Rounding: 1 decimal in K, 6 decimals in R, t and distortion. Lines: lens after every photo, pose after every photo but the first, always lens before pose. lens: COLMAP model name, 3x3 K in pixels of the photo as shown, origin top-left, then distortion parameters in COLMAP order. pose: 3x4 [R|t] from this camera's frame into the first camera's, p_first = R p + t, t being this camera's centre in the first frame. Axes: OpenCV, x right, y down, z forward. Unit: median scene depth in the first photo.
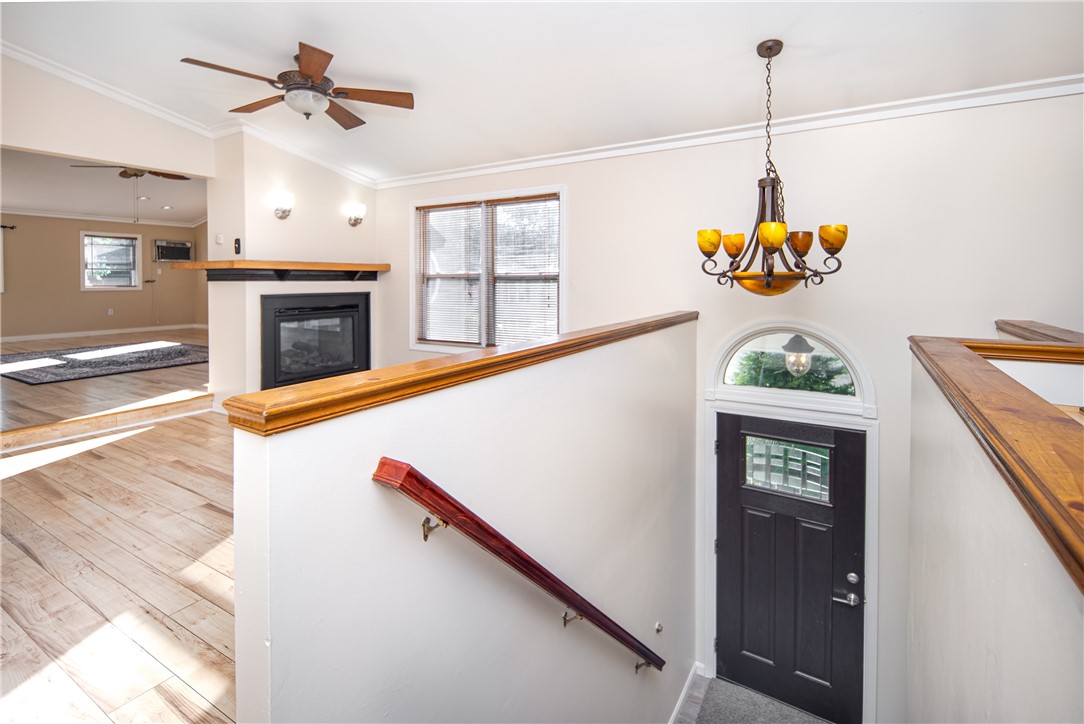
lens RADIAL K [[512.6, 0, 548.3], [0, 512.6, 274.9], [0, 0, 1]] dist [0.015220, -0.001339]
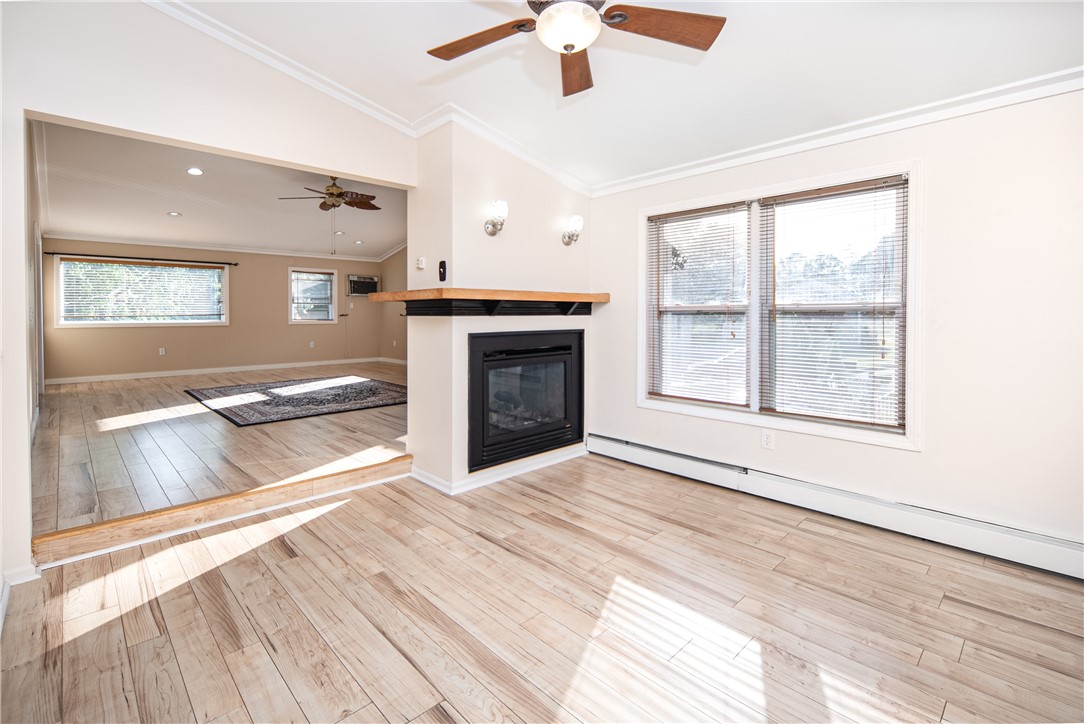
lens RADIAL K [[488.8, 0, 540.6], [0, 488.8, 297.8], [0, 0, 1]] dist [-0.000211, 0.000277]
pose [[0.963791, -0.007823, -0.266542, -0.218232], [0.001897, 0.999745, -0.022486, 0.001741], [0.266650, 0.021166, 0.963561, 0.271620]]
